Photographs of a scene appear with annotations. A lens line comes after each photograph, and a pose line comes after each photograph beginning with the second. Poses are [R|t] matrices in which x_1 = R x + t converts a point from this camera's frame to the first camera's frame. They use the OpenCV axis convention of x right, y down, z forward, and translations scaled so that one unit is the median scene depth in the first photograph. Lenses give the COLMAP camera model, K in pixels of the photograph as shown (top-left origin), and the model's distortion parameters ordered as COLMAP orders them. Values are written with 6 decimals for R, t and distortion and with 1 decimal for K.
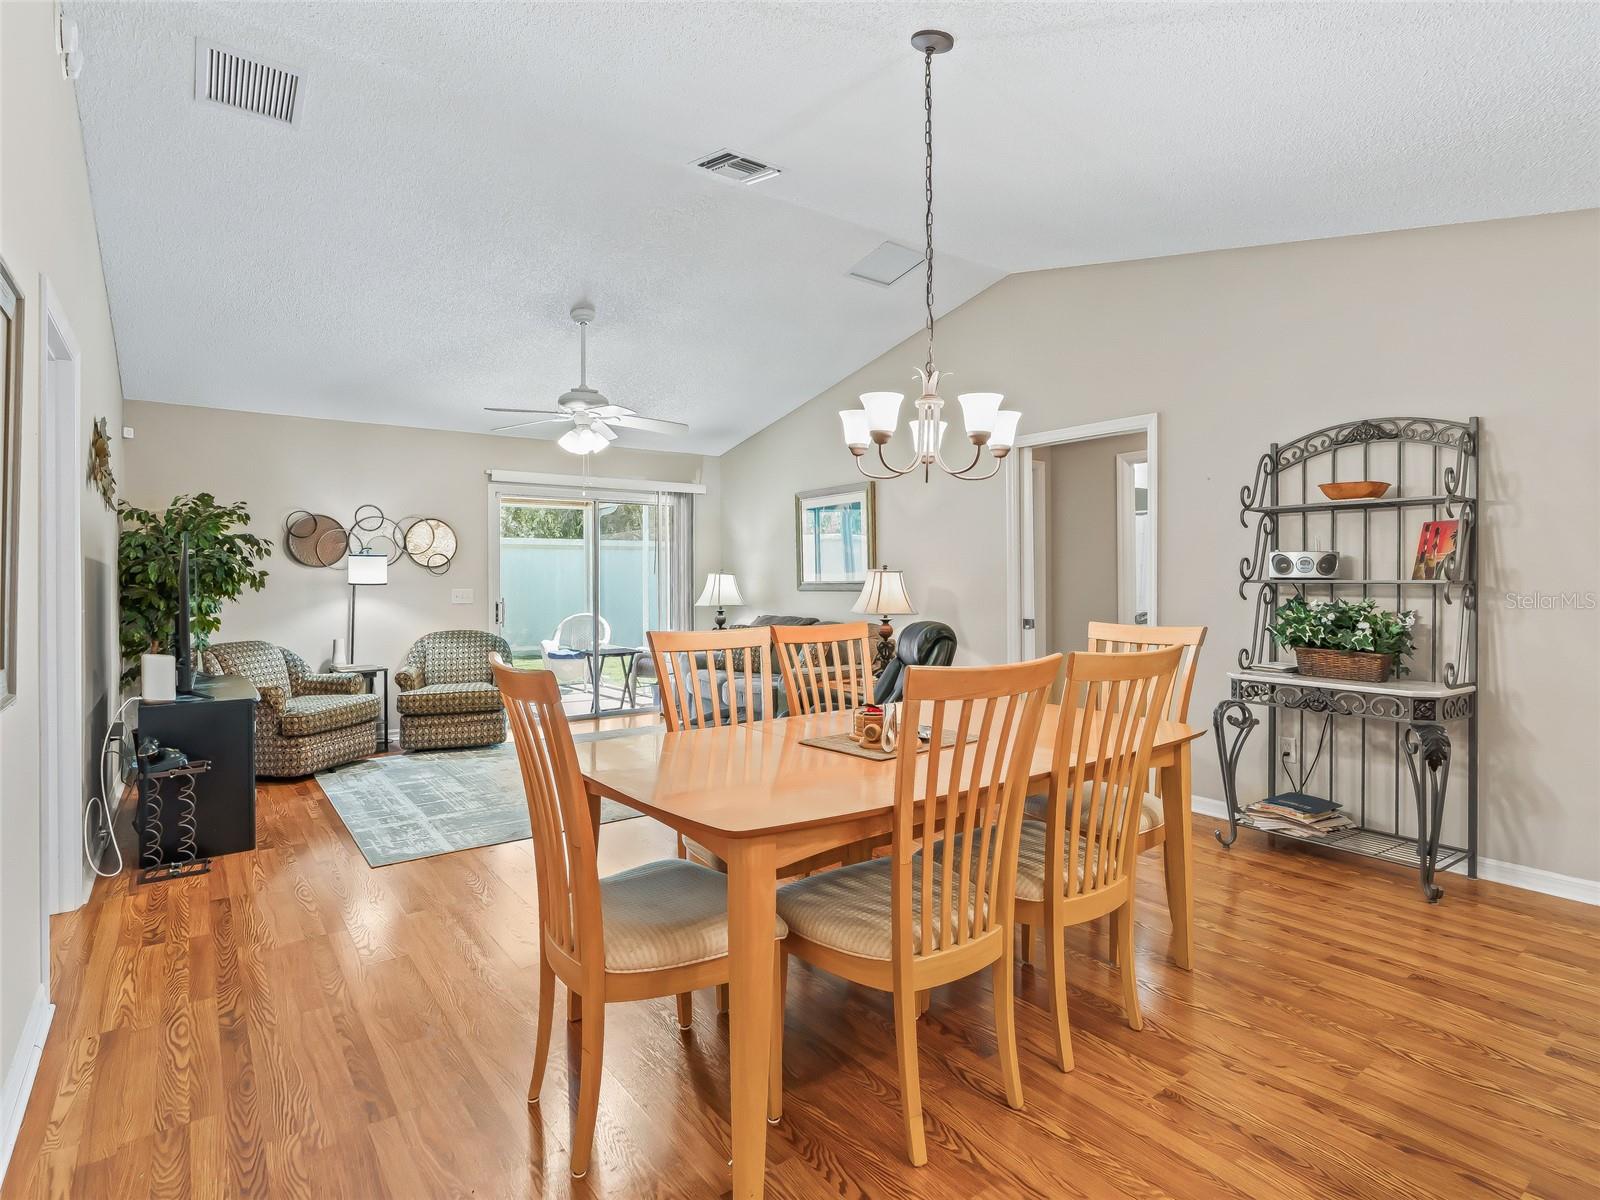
lens RADIAL K [[836.5, 0, 801.2], [0, 836.5, 573.3], [0, 0, 1]] dist [-0.002371, 0.000665]
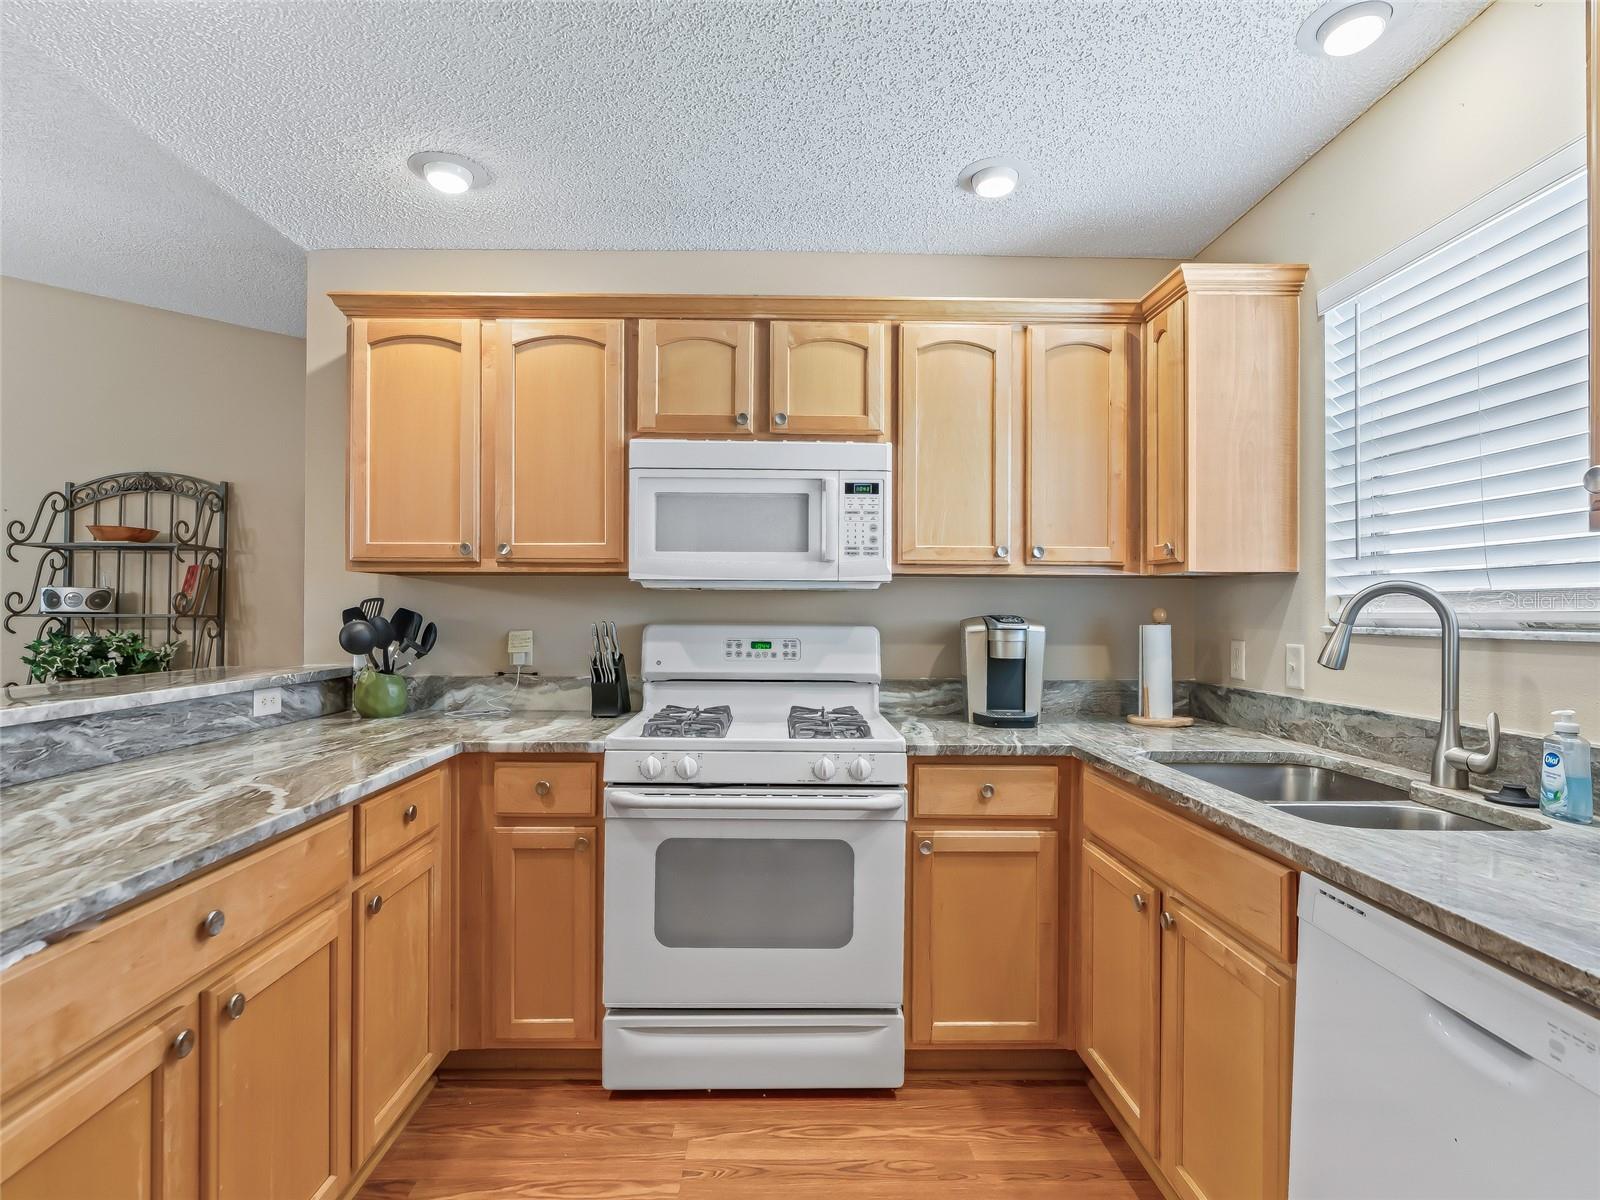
lens RADIAL K [[816.3, 0, 801.2], [0, 816.3, 605.5], [0, 0, 1]] dist [-0.005004, 0.000882]
pose [[0.582891, 0.010052, 0.812489, 0.210139], [-0.008196, 0.999945, -0.006492, -0.002624], [-0.812509, -0.002875, 0.582941, -0.249104]]
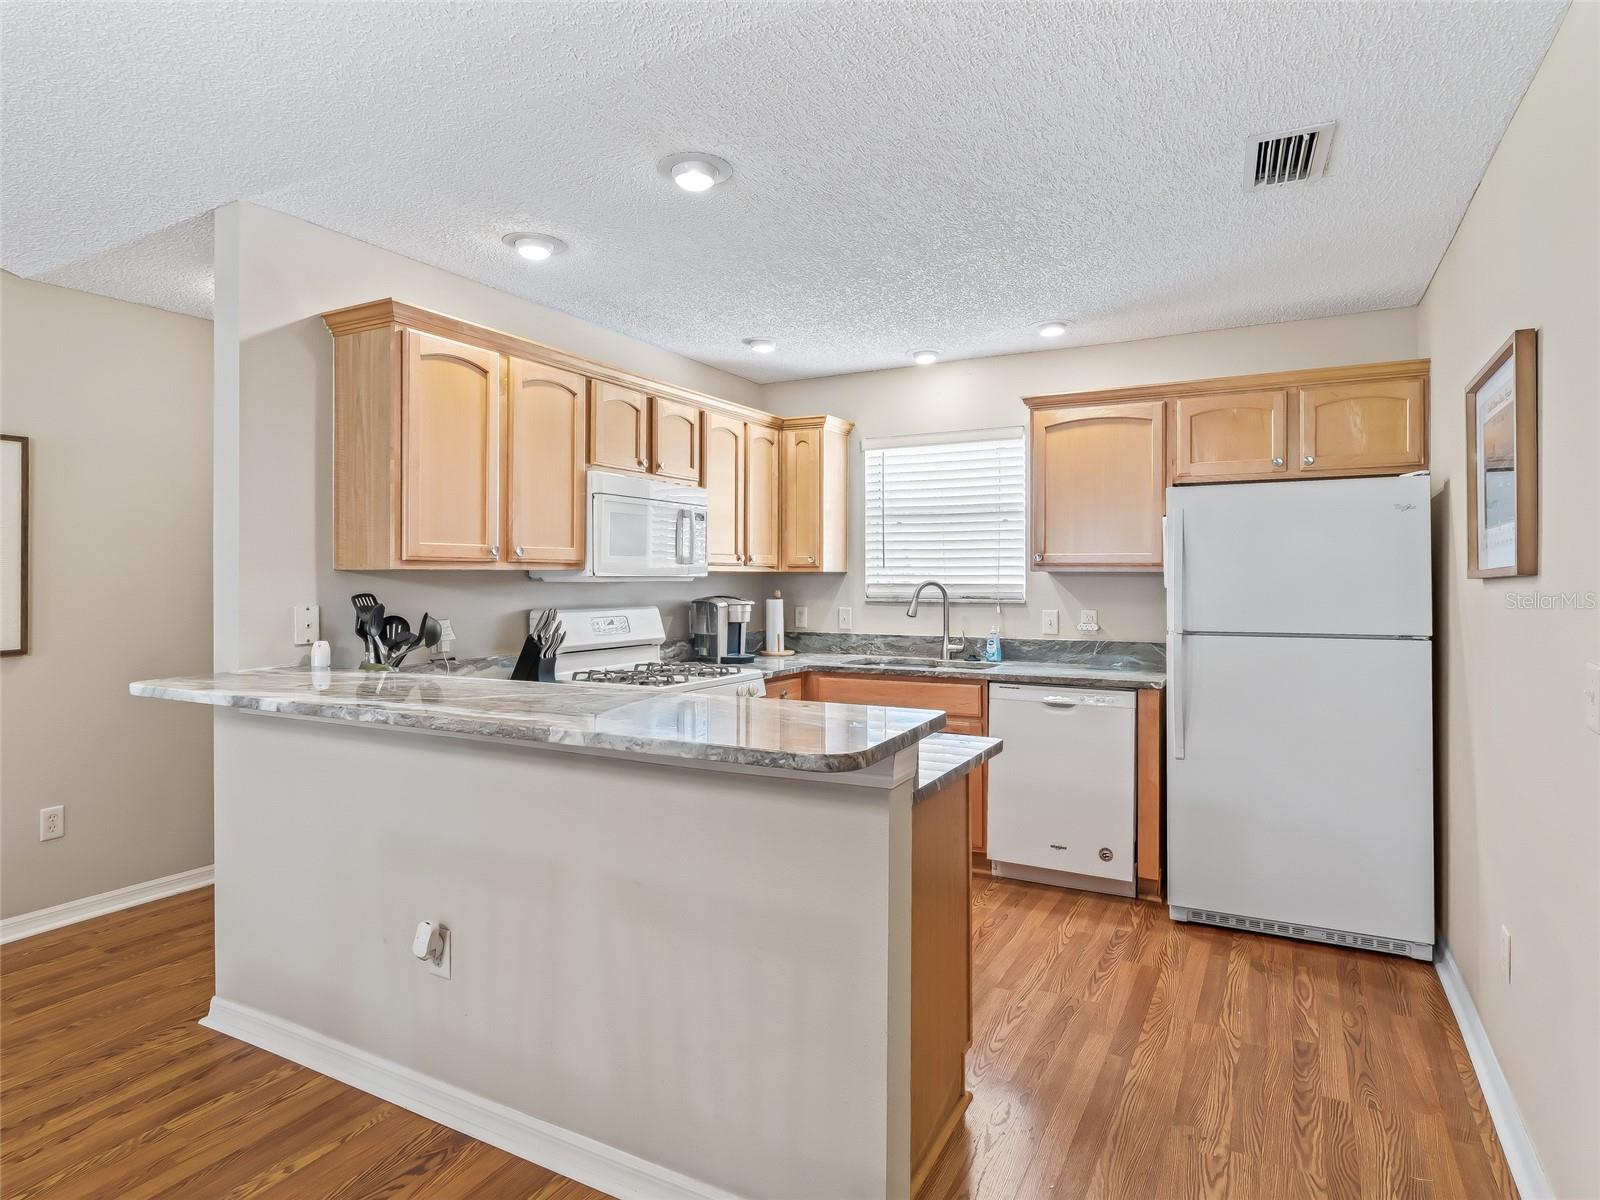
lens RADIAL K [[897.4, 0, 797.1], [0, 897.4, 571.2], [0, 0, 1]] dist [-0.003180, 0.000437]
pose [[-0.416743, 0.004971, 0.909011, -0.132116], [-0.003028, 0.999972, -0.006856, -0.018718], [-0.909020, -0.005610, -0.416716, 0.223842]]
